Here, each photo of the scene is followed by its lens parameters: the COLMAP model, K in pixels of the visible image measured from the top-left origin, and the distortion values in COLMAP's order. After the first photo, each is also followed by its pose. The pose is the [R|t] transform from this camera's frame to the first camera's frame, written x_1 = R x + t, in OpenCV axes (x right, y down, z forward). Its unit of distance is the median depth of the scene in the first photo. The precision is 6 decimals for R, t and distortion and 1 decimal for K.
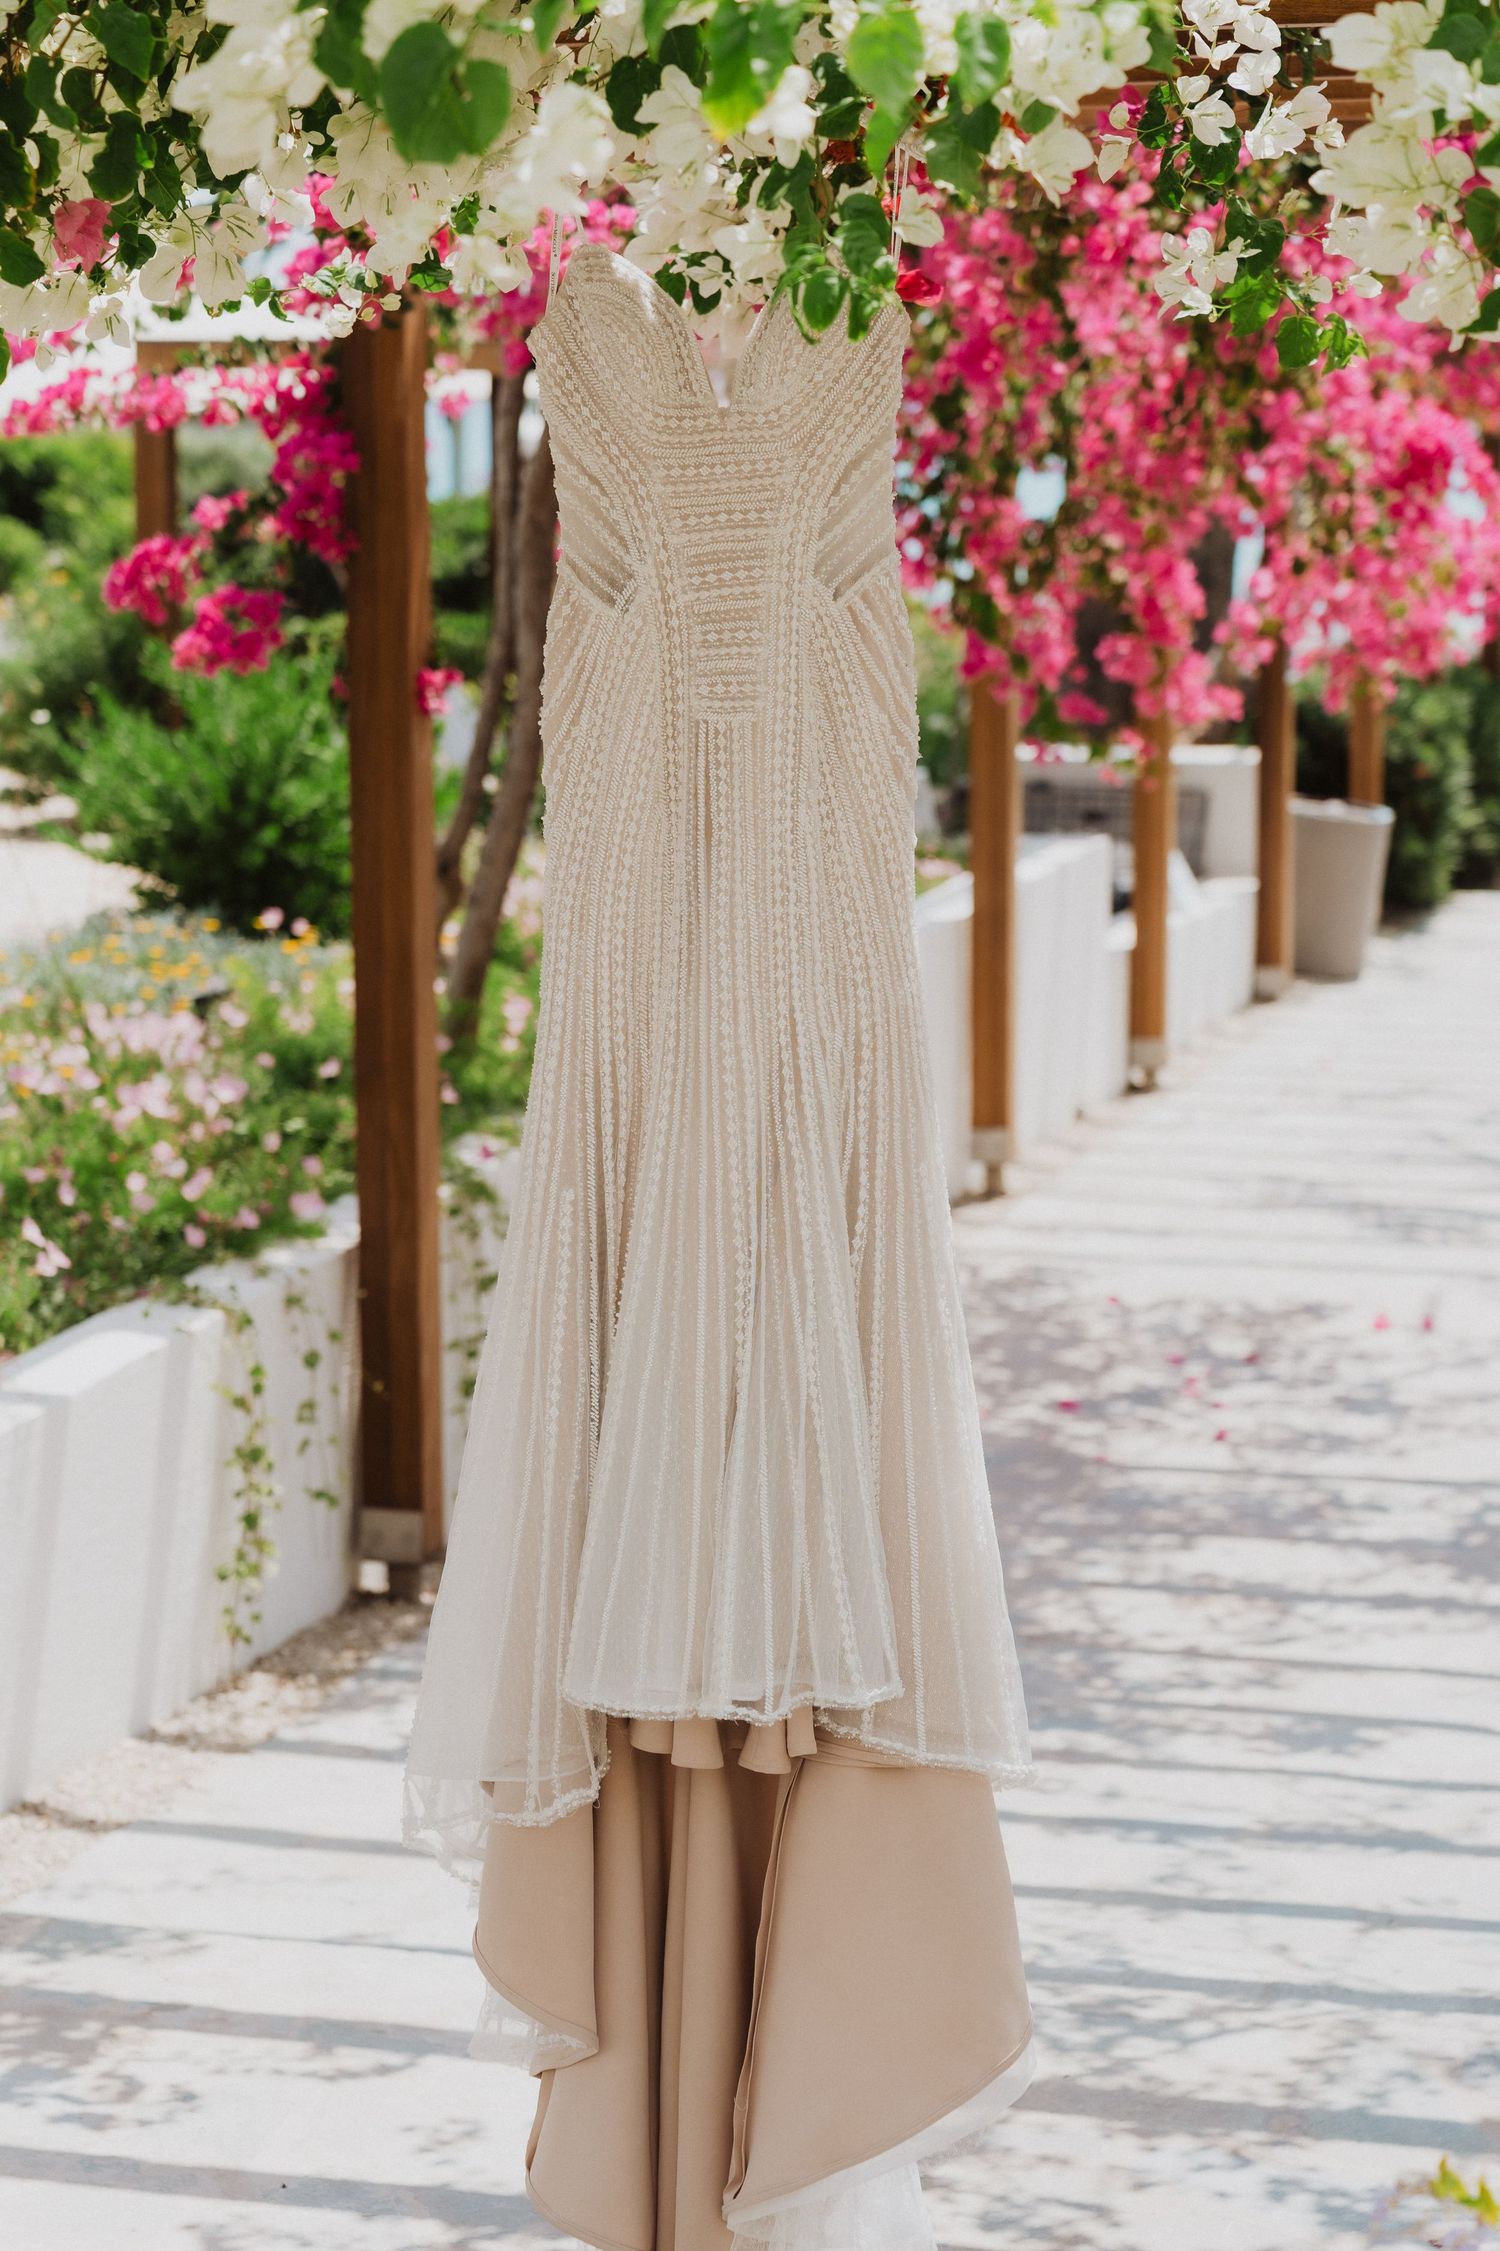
lens RADIAL K [[4746.1, 0, 667.5], [0, 4746.1, 1133.0], [0, 0, 1]] dist [0.061890, -0.433060]
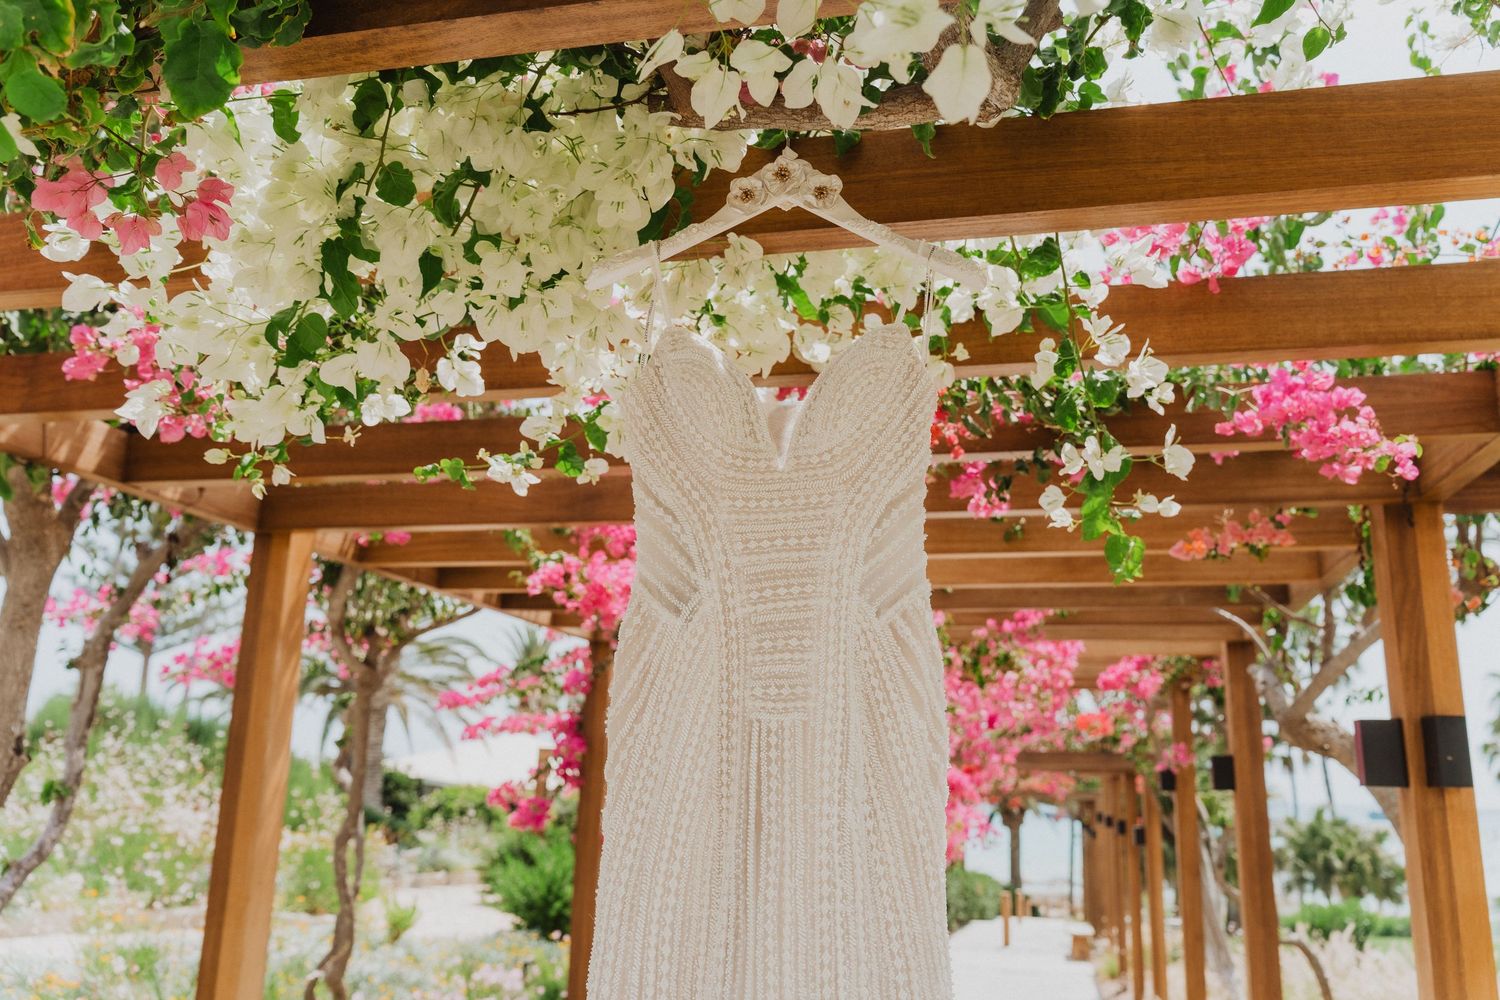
lens RADIAL K [[1228.3, 0, 750.0], [0, 1228.3, 500.0], [0, 0, 1]] dist [-0.003951, 0.008231]
pose [[0.998366, 0.047496, 0.031785, -0.005081], [-0.031780, 0.923629, -0.381968, -0.025845], [-0.047500, 0.380334, 0.923629, 0.709052]]
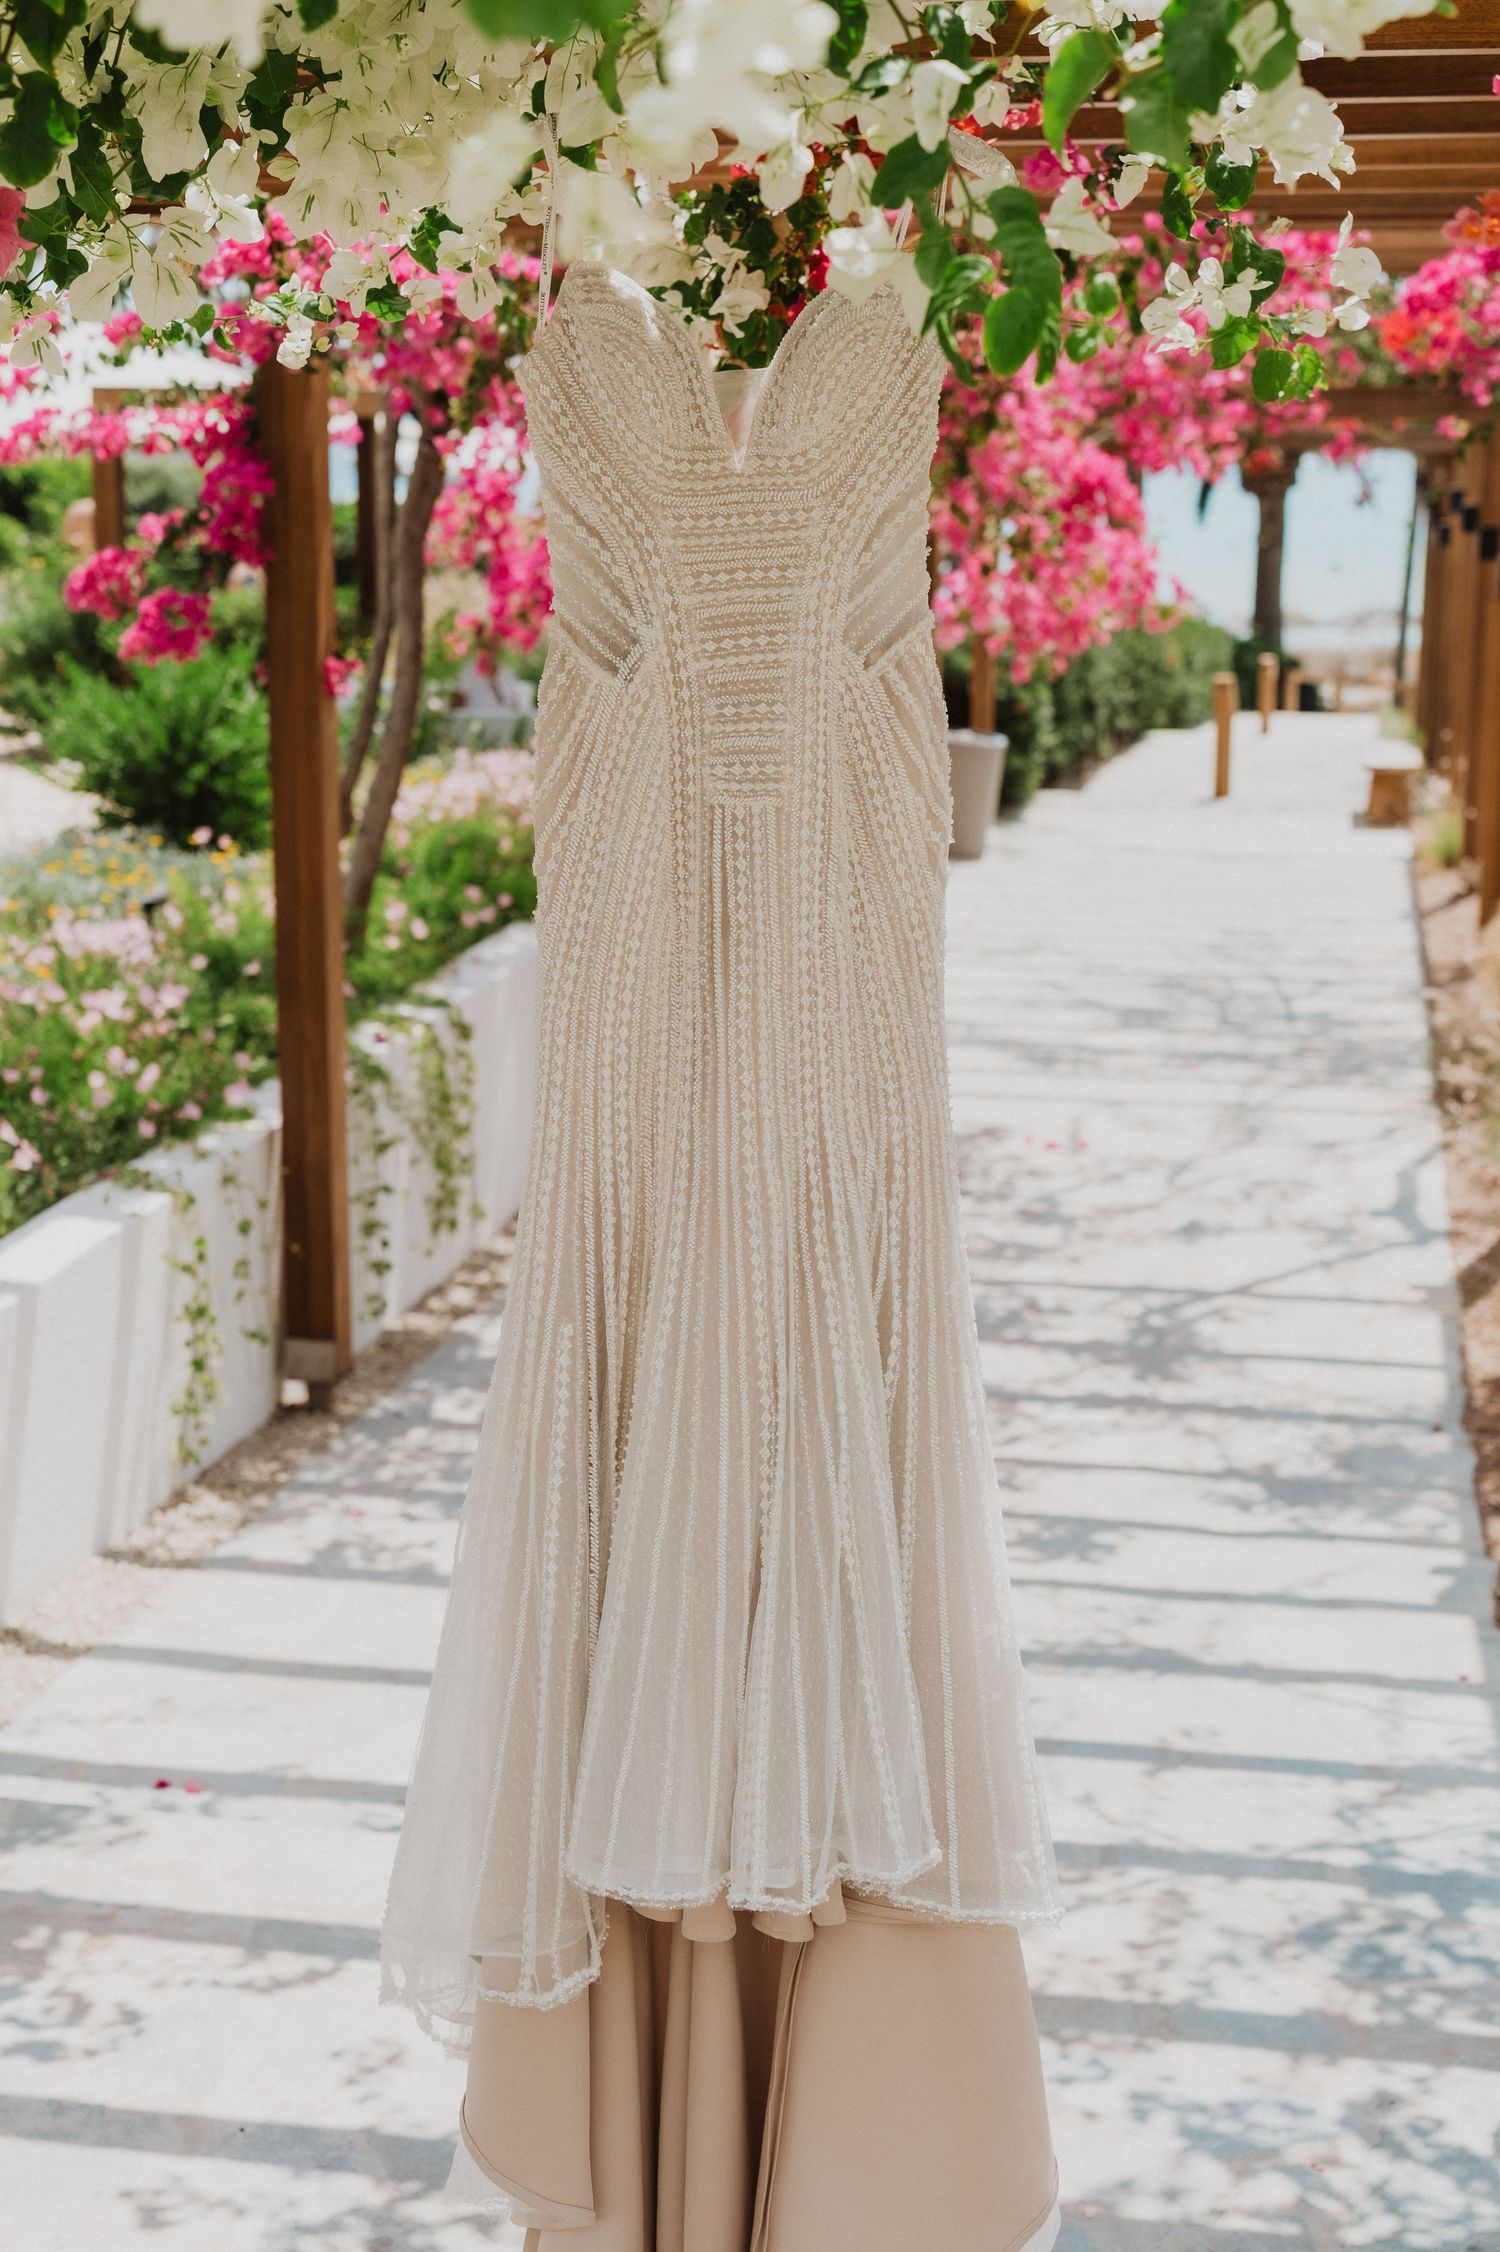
lens RADIAL K [[3189.3, 0, 750.0], [0, 3189.3, 1126.0], [0, 0, 1]] dist [-0.007789, -0.005449]
pose [[0.996116, -0.009181, 0.087572, -0.038580], [0.003928, 0.998192, 0.059970, -0.061492], [-0.087965, -0.059393, 0.994351, 0.395130]]
